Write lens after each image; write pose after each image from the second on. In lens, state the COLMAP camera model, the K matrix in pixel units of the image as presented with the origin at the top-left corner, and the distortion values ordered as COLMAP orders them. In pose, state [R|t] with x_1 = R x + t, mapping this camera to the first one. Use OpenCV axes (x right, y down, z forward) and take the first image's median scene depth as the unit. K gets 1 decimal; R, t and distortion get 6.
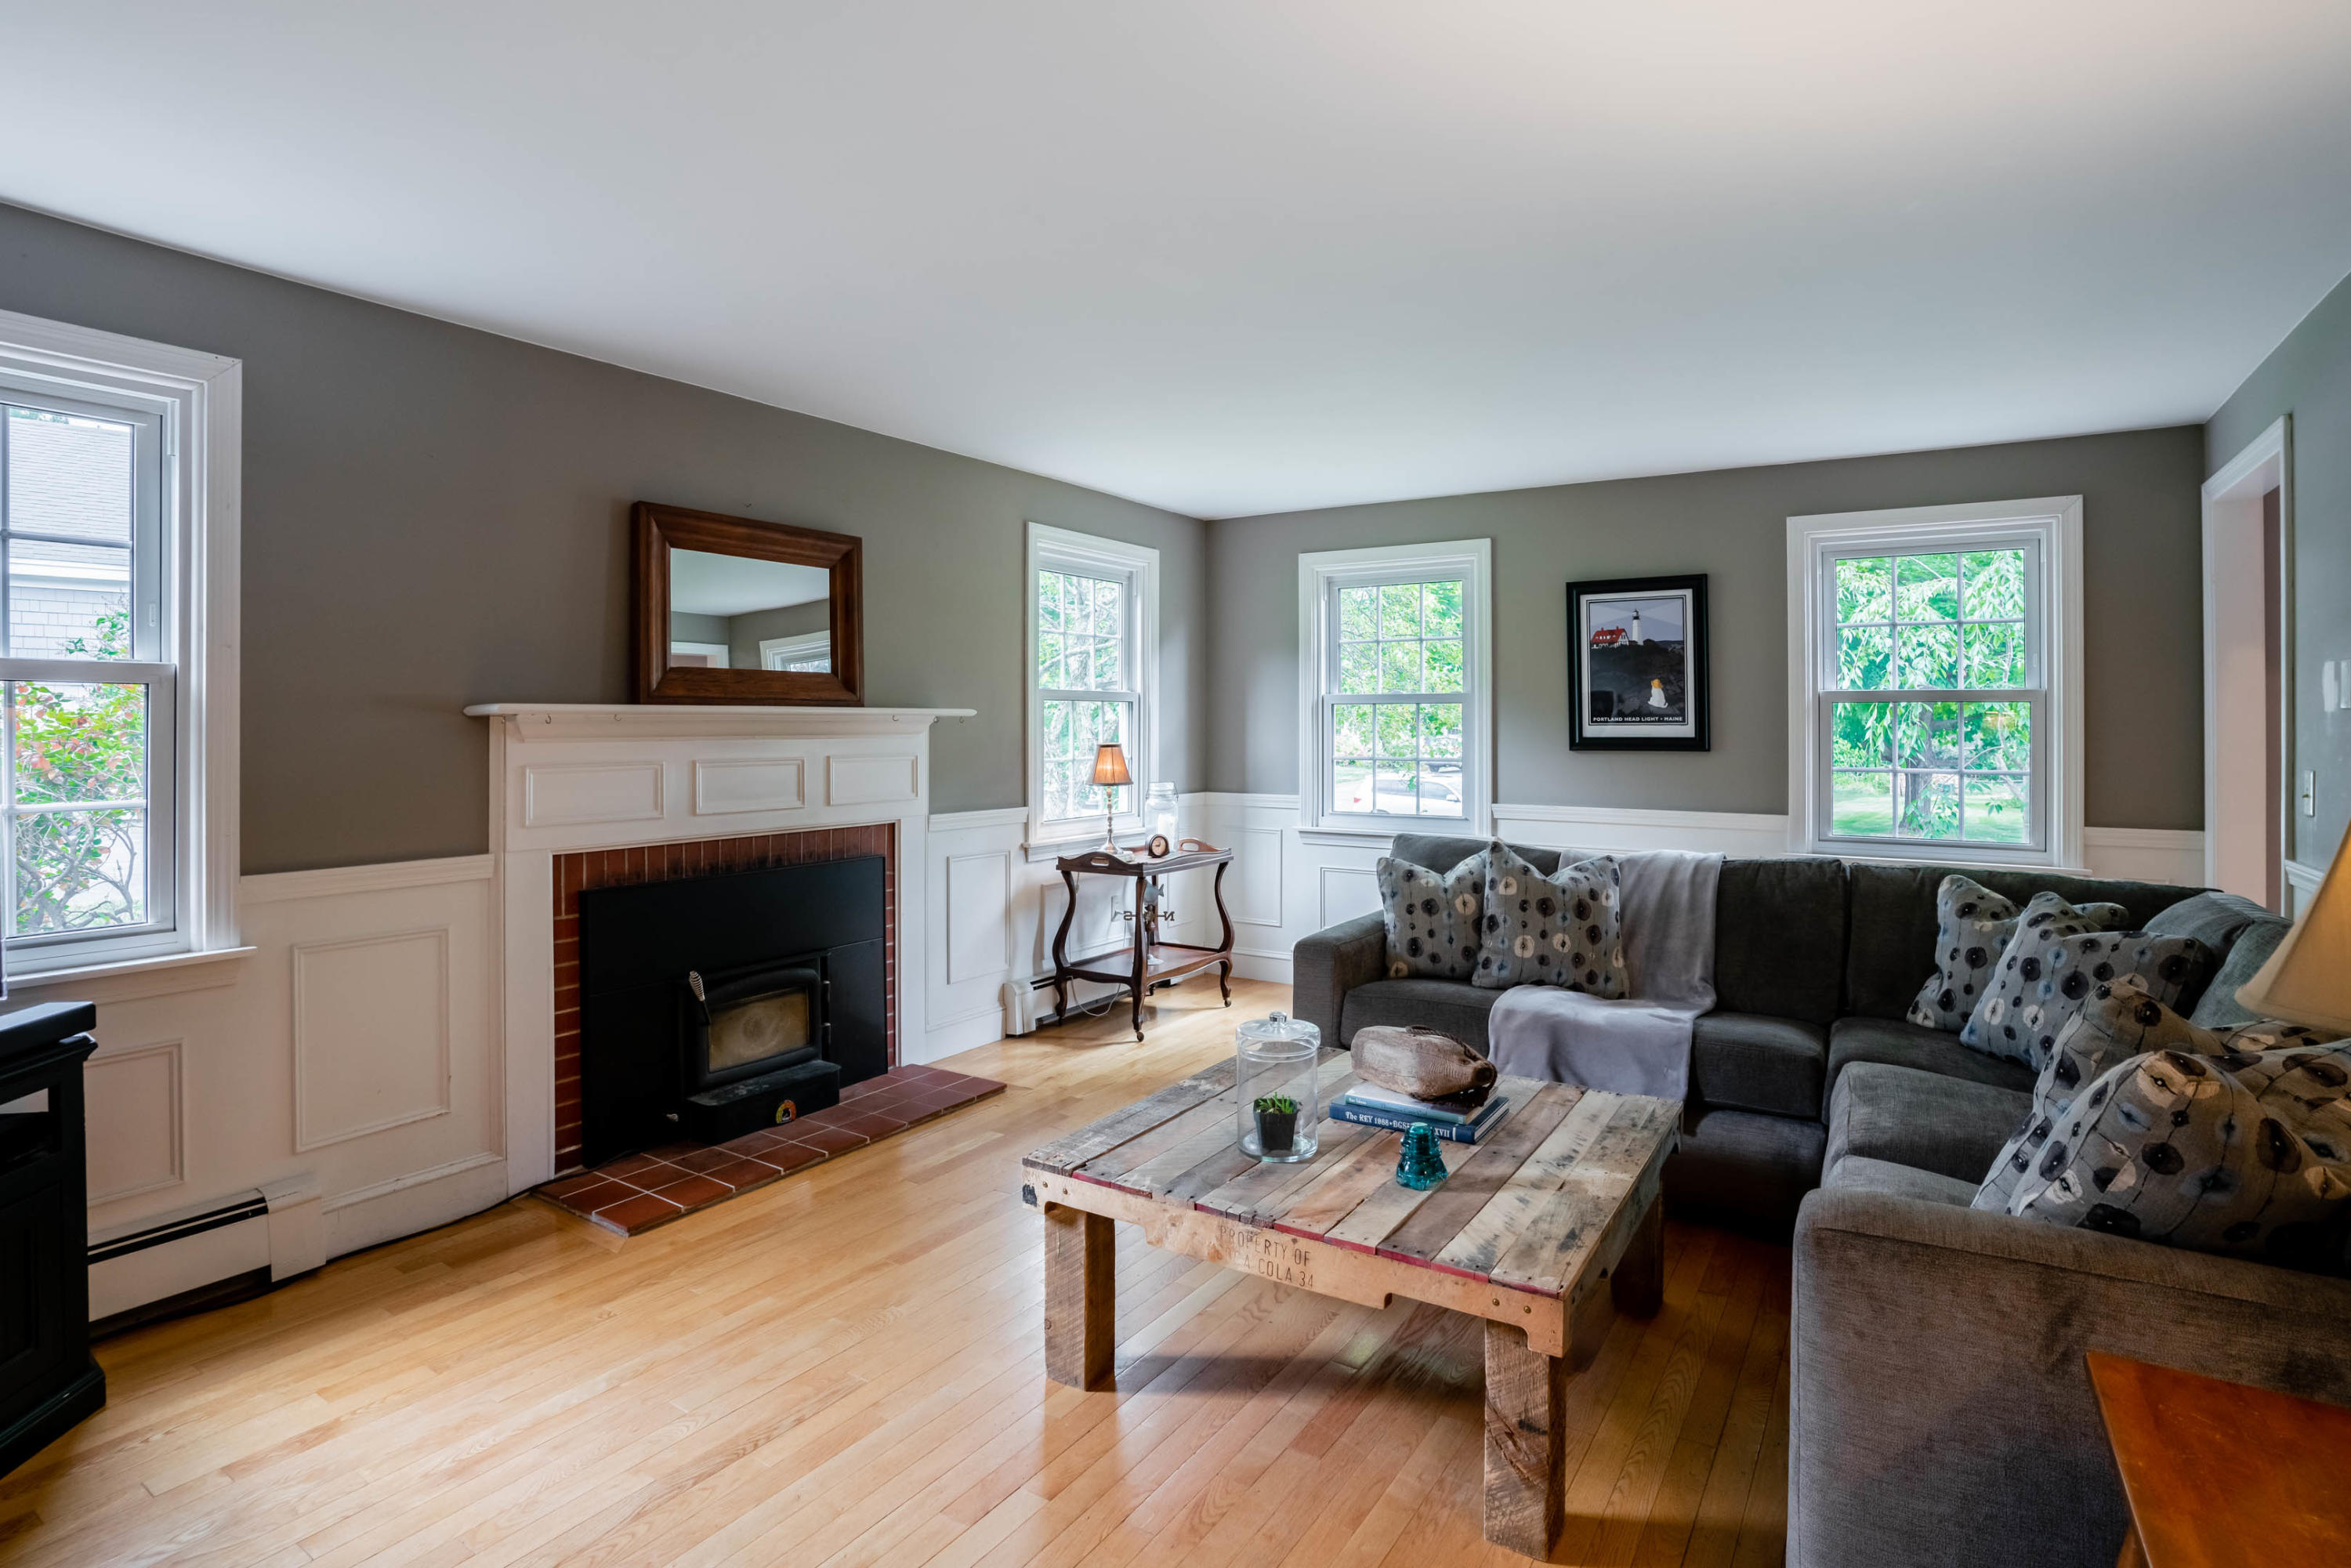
lens RADIAL K [[1162.2, 0, 1178.0], [0, 1162.2, 722.1], [0, 0, 1]] dist [-0.040417, 0.000421]
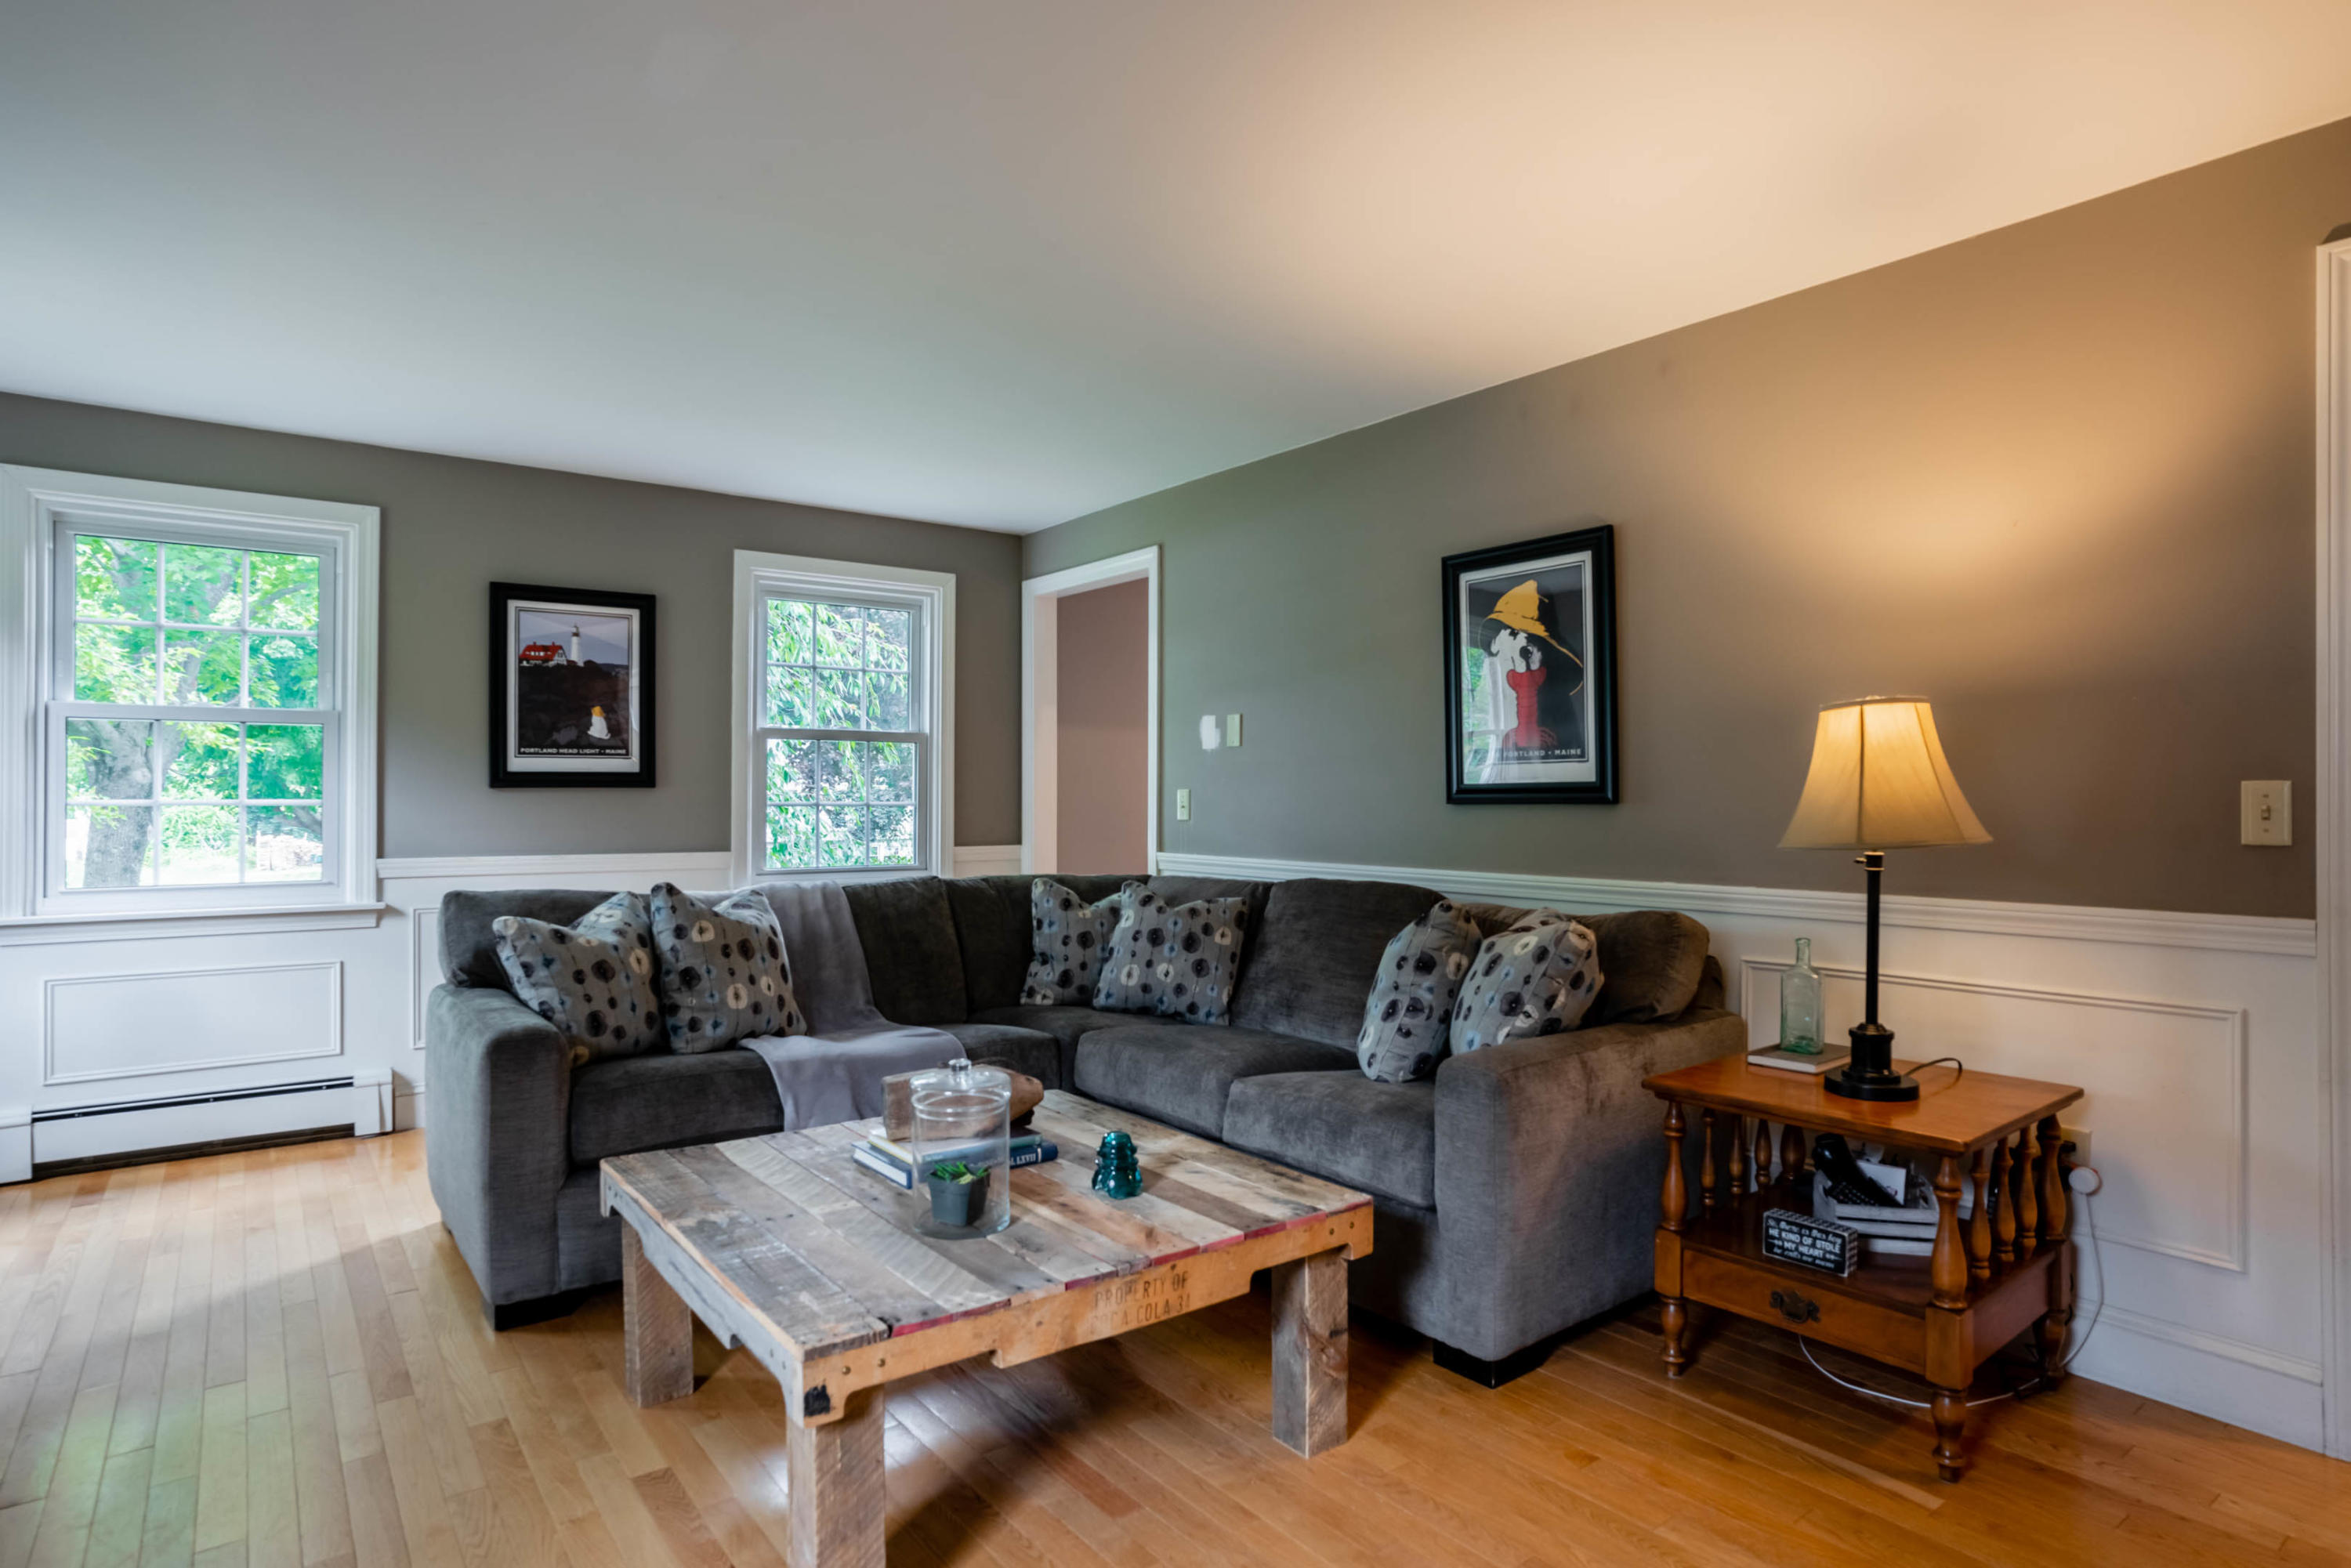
lens RADIAL K [[1269.5, 0, 1175.5], [0, 1269.5, 784.0], [0, 0, 1]] dist [-0.097624, 0.063522]
pose [[0.351741, 0.006469, 0.936075, -0.439833], [-0.002315, 0.999979, -0.006041, 0.037036], [-0.936095, -0.000042, 0.351748, 0.339404]]
